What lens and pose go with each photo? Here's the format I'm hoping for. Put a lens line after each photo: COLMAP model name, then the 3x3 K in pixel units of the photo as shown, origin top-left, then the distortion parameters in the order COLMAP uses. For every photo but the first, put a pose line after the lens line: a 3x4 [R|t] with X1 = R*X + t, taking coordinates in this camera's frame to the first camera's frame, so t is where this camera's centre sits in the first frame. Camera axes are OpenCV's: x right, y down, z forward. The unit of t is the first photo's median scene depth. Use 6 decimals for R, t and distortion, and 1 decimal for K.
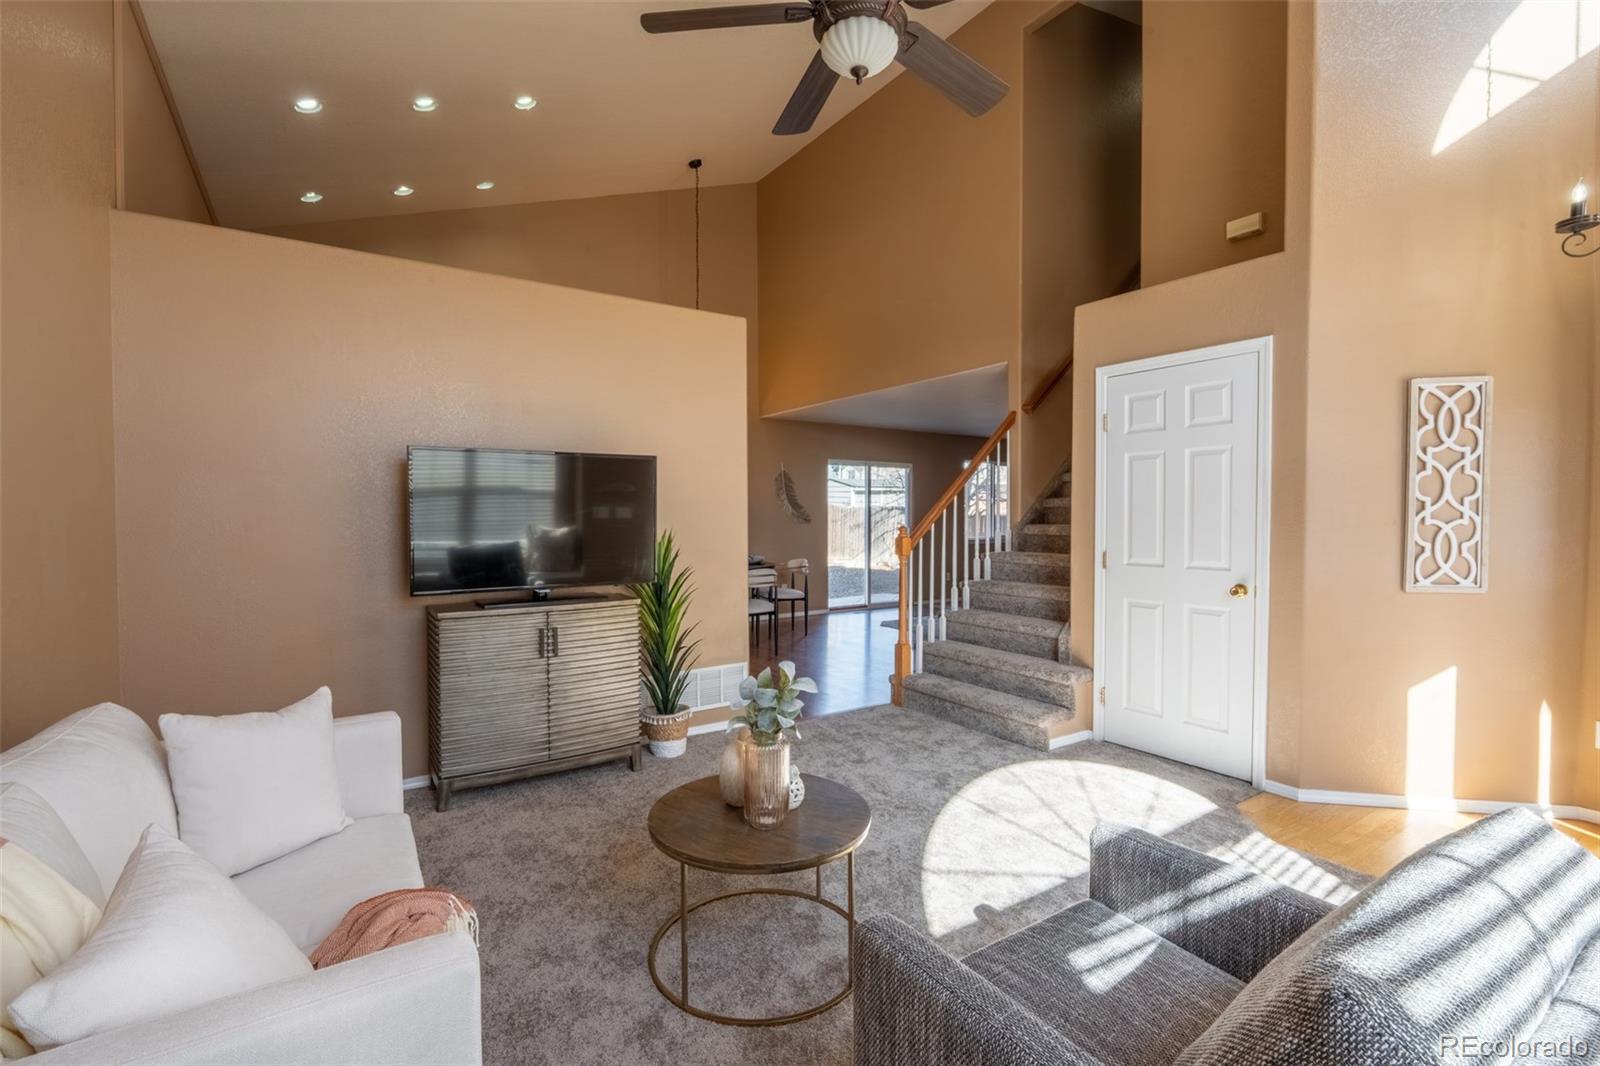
lens RADIAL K [[709.8, 0, 788.5], [0, 709.8, 524.0], [0, 0, 1]] dist [-0.008800, 0.000742]
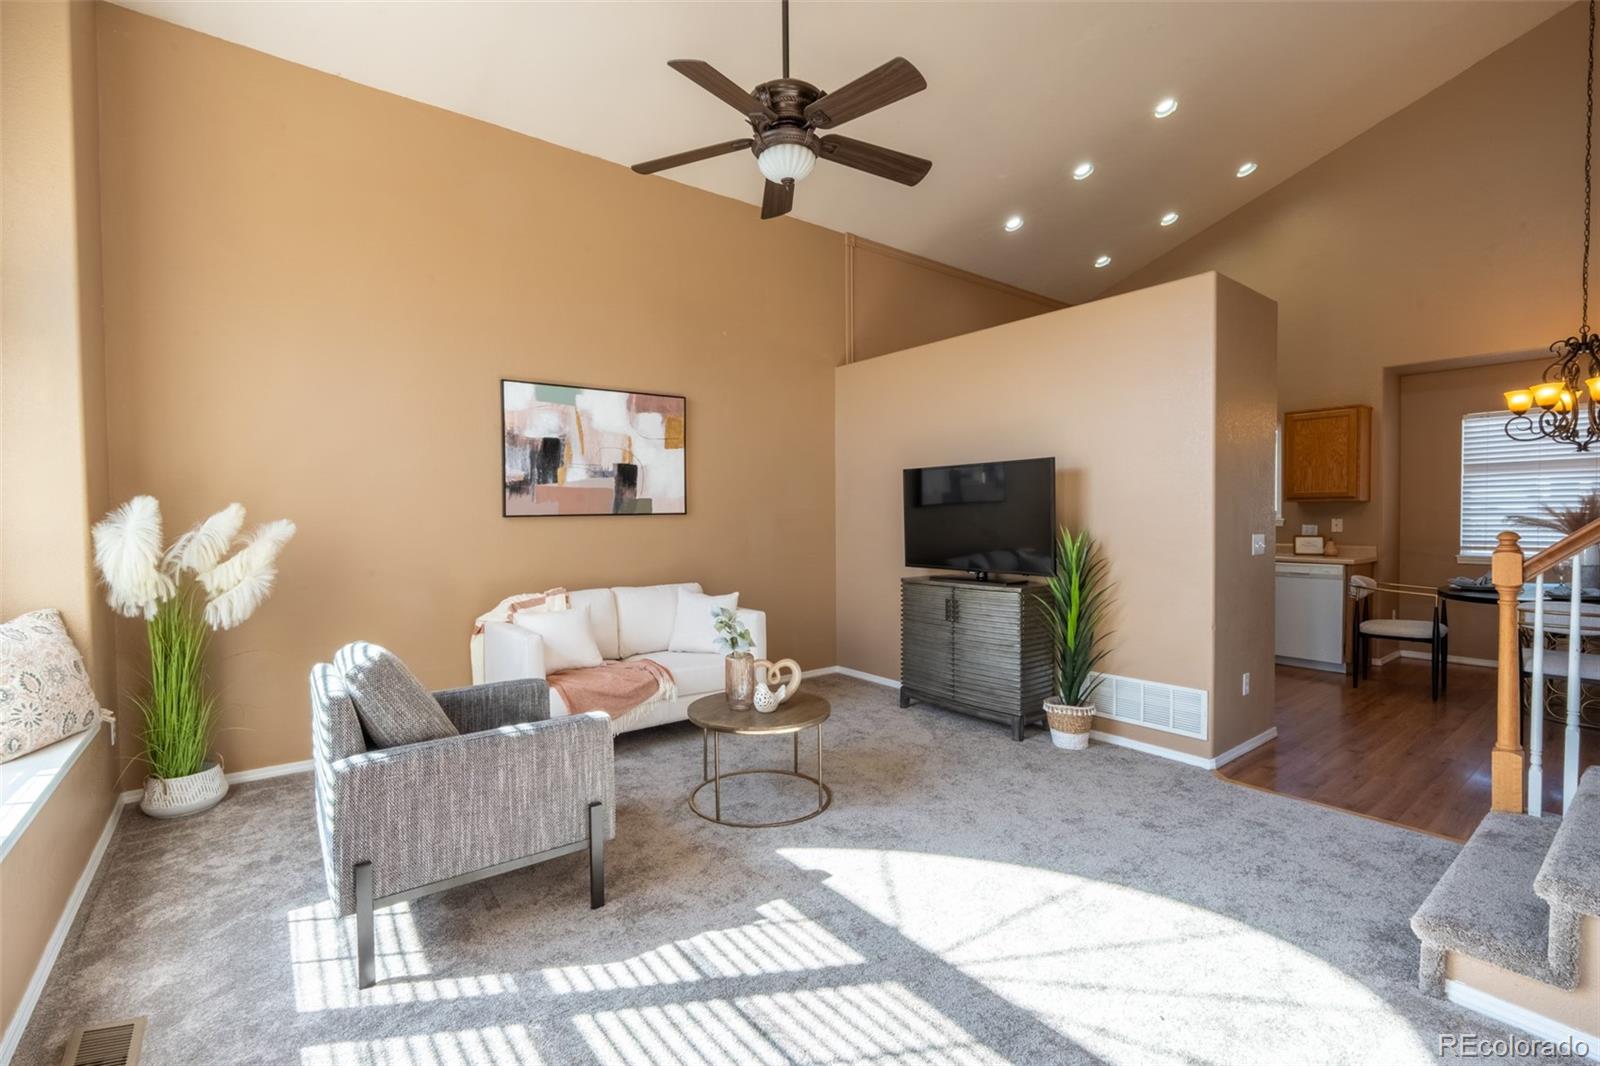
lens RADIAL K [[709.8, 0, 798.6], [0, 709.8, 537.9], [0, 0, 1]] dist [-0.008800, 0.000742]
pose [[0.072075, 0.031553, -0.996900, 0.843627], [-0.007193, 0.999490, 0.031115, -0.005889], [0.997373, 0.004928, 0.072265, 0.552506]]
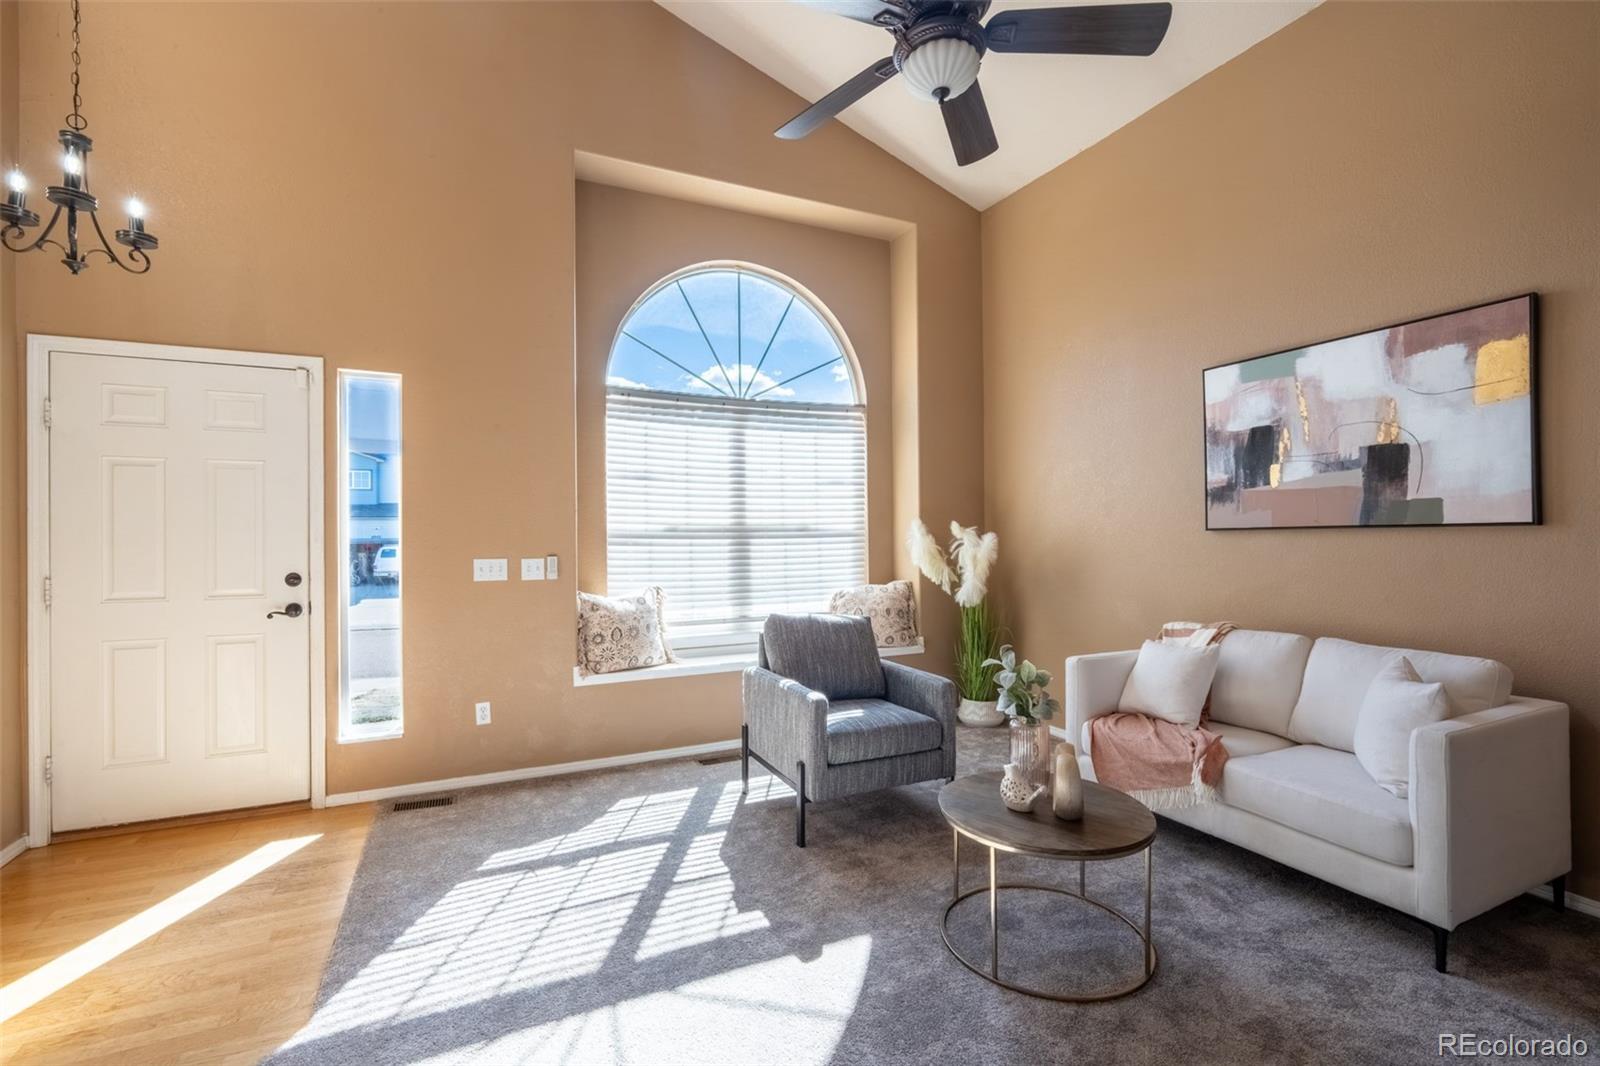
lens RADIAL K [[709.8, 0, 796.6], [0, 709.8, 536.7], [0, 0, 1]] dist [-0.008800, 0.000742]
pose [[-0.988723, 0.001838, 0.149746, 0.091941], [0.004128, 0.999879, 0.014985, -0.009035], [-0.149700, 0.015434, -0.988611, 1.189759]]
